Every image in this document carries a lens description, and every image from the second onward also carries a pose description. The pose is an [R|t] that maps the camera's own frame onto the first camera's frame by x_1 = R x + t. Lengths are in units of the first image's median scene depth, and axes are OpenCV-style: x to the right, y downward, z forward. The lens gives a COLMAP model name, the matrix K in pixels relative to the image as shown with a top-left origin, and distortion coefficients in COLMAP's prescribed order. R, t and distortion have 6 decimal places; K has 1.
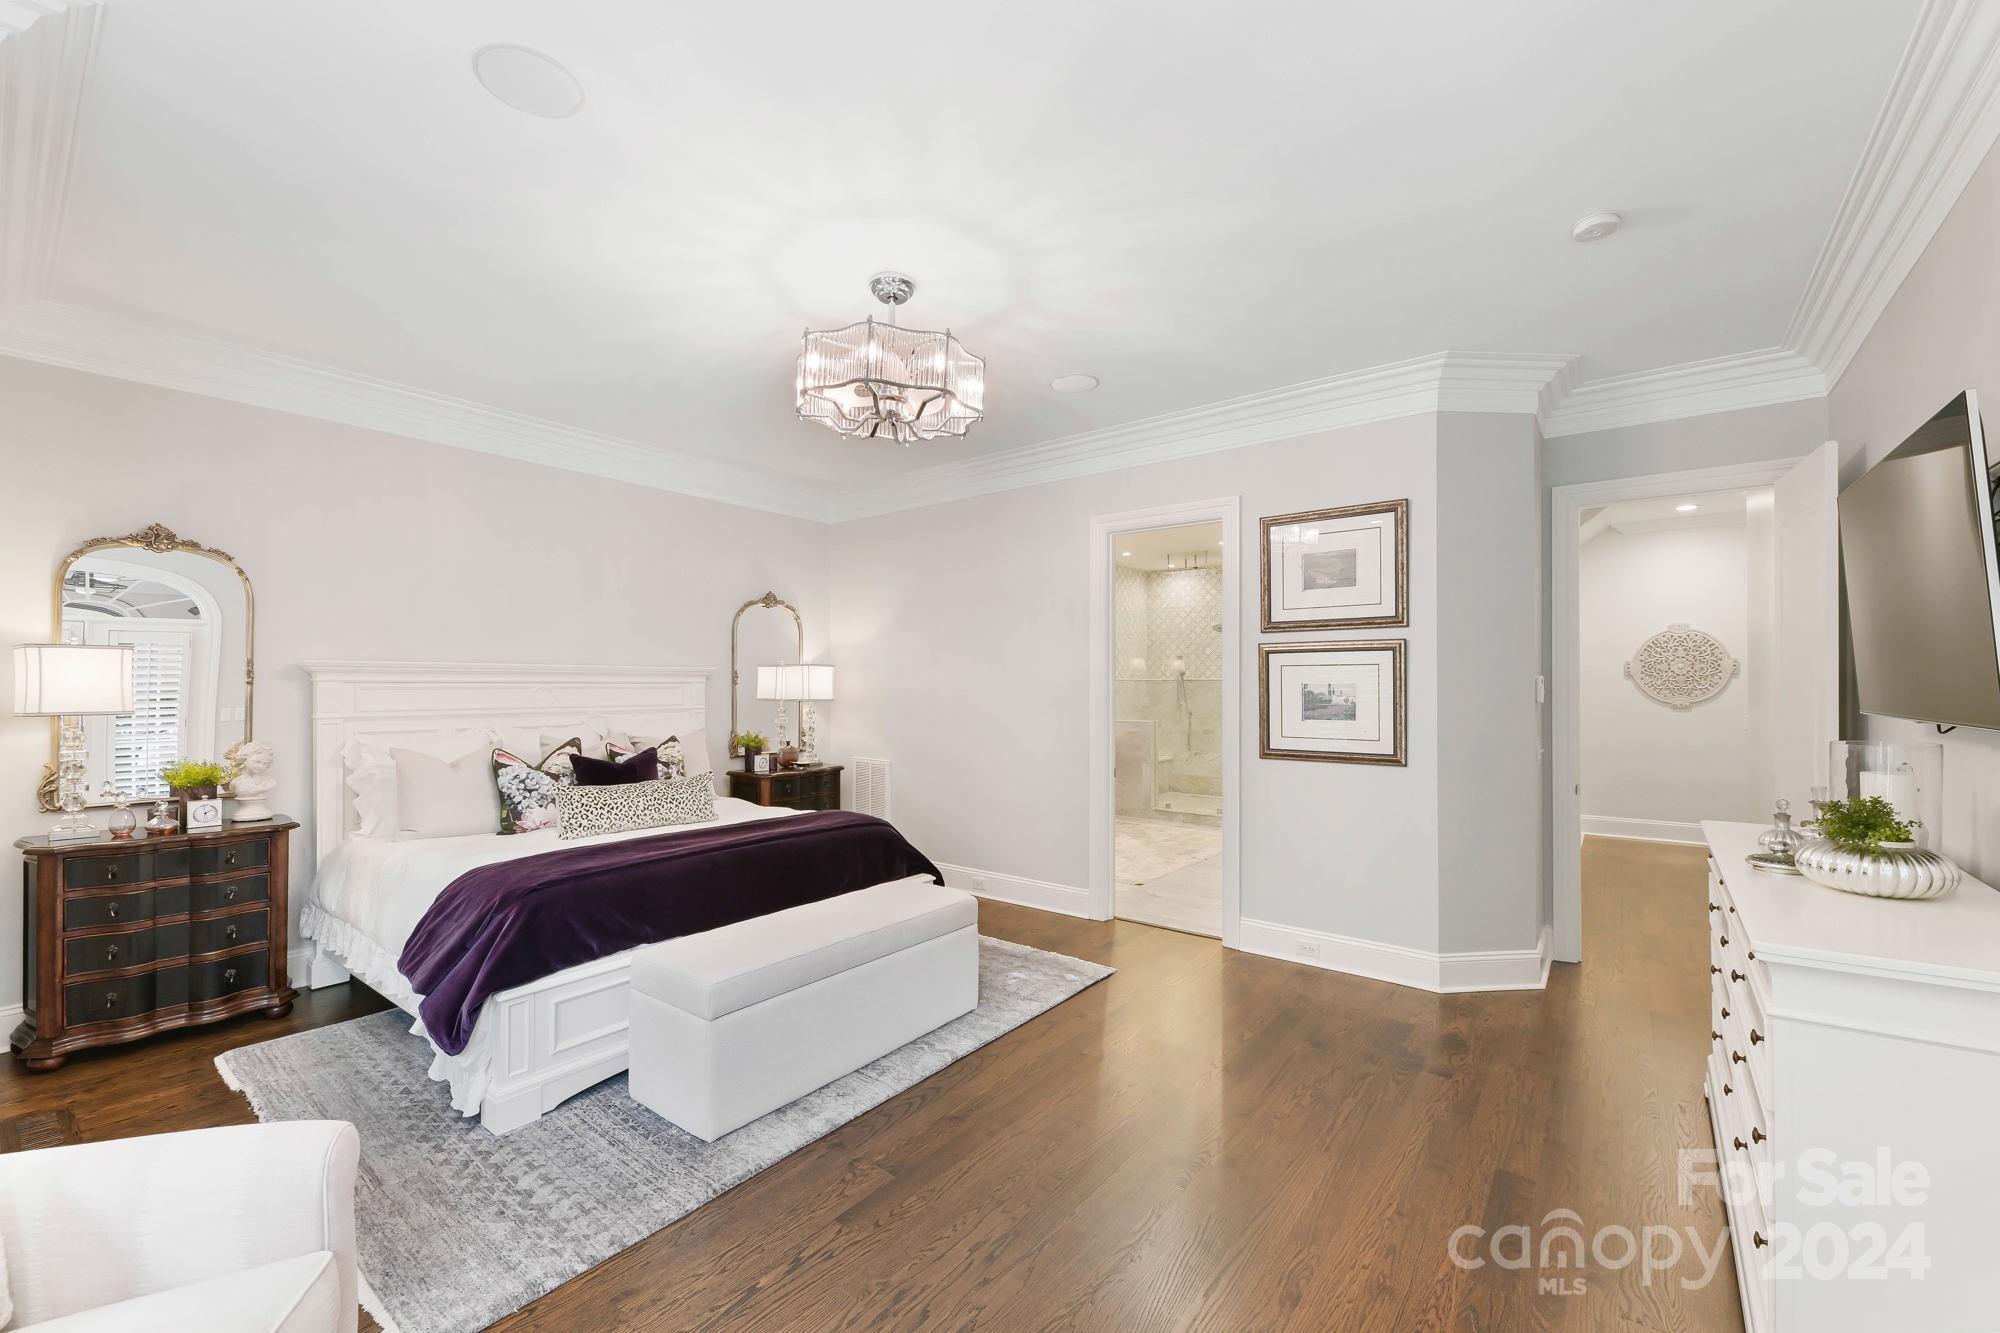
lens RADIAL K [[825.8, 0, 989.0], [0, 825.8, 660.8], [0, 0, 1]] dist [0.011125, -0.000138]
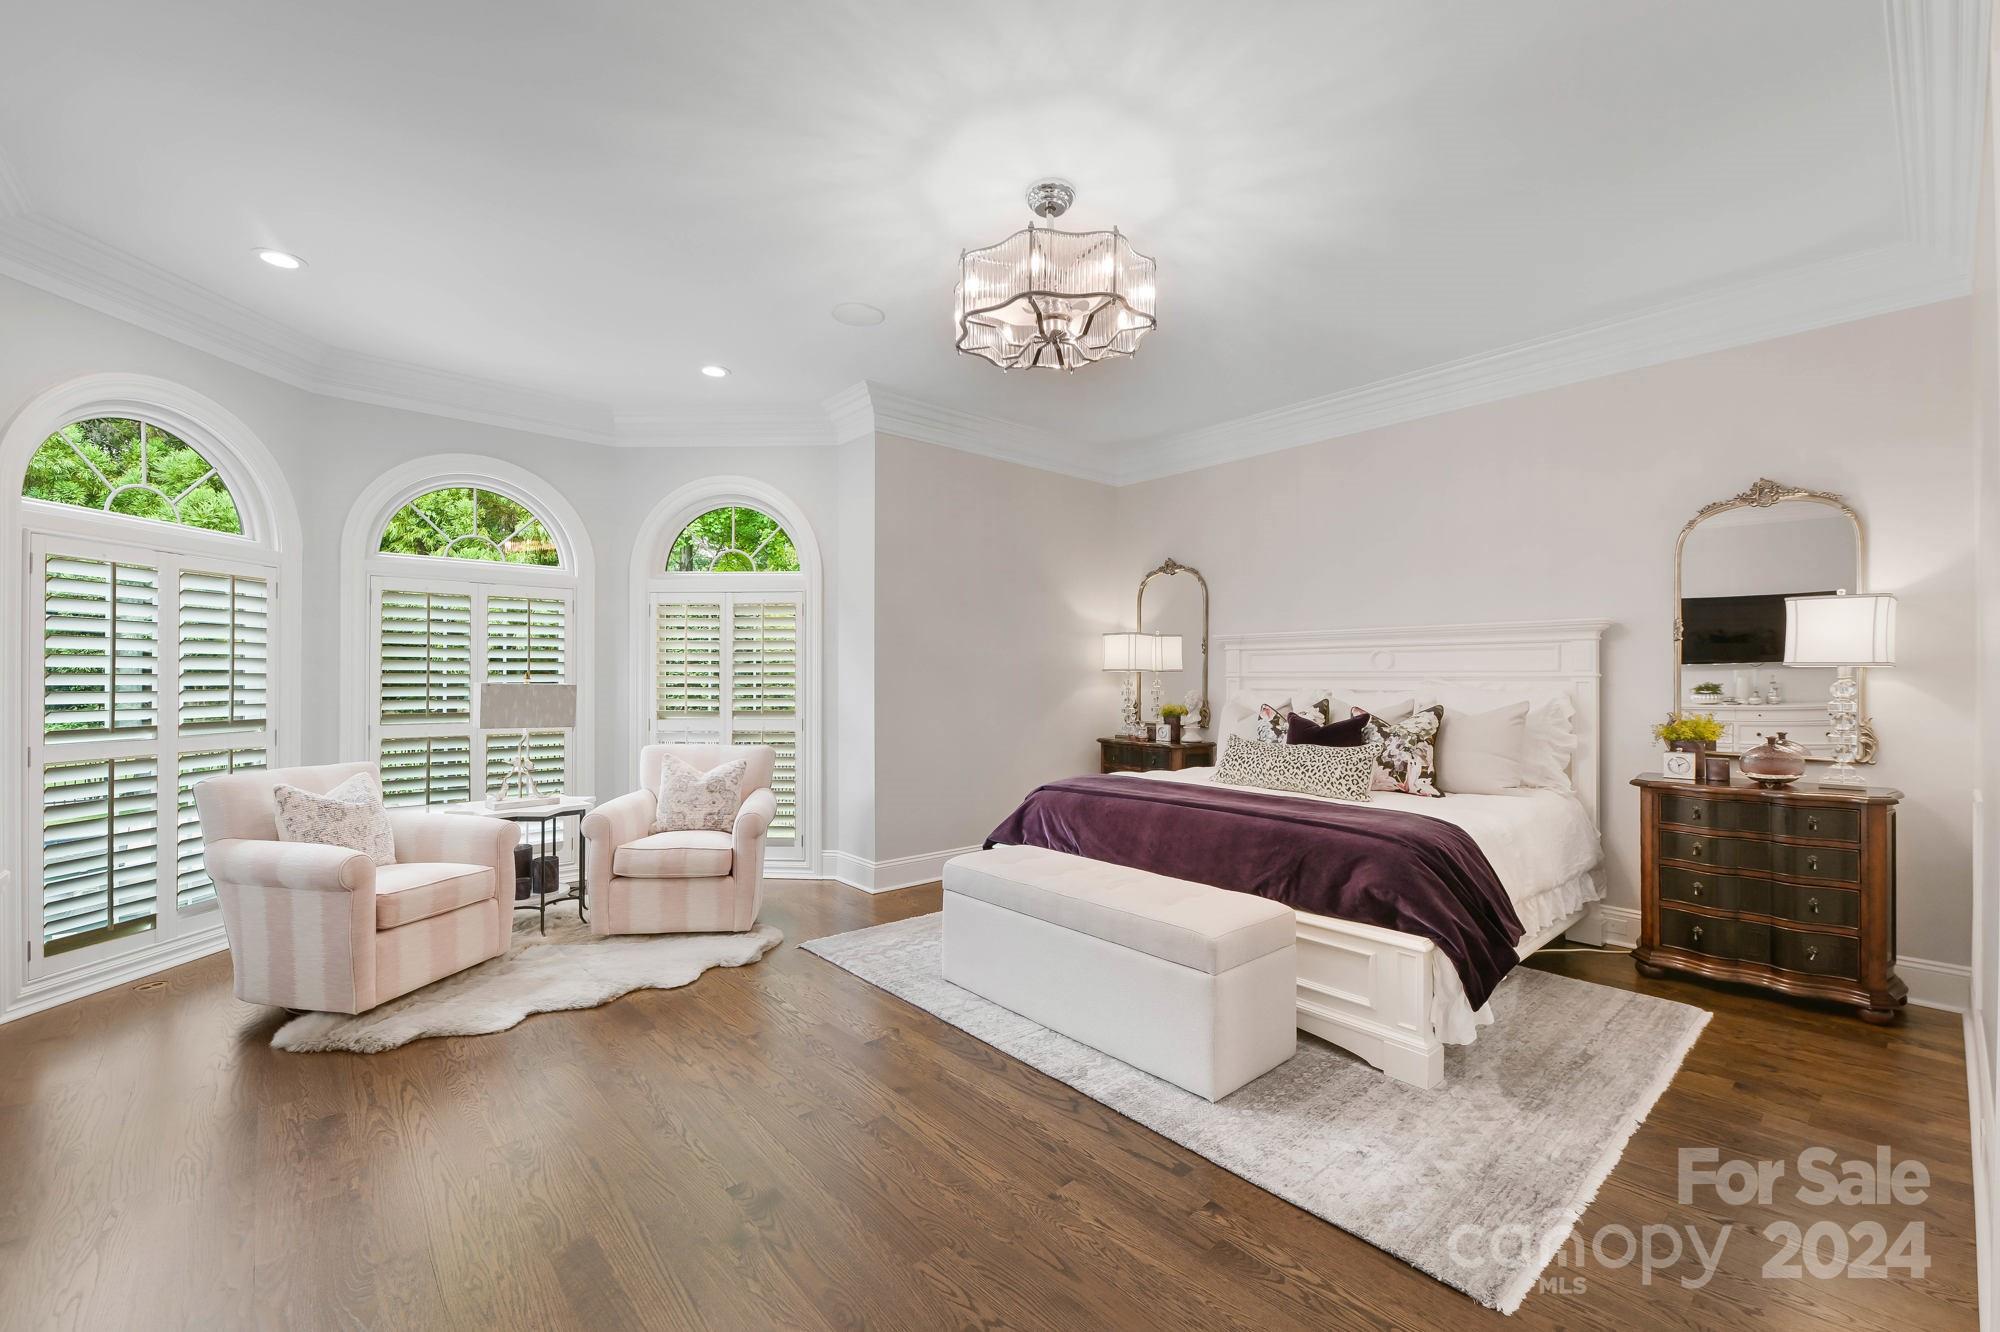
lens RADIAL K [[815.6, 0, 1000.0], [0, 815.6, 666.0], [0, 0, 1]] dist [-0.000417, -0.000237]
pose [[-0.187228, -0.000640, -0.982316, 0.579339], [0.038976, 0.999207, -0.008080, 0.045248], [0.981543, -0.039799, -0.187054, 0.812858]]
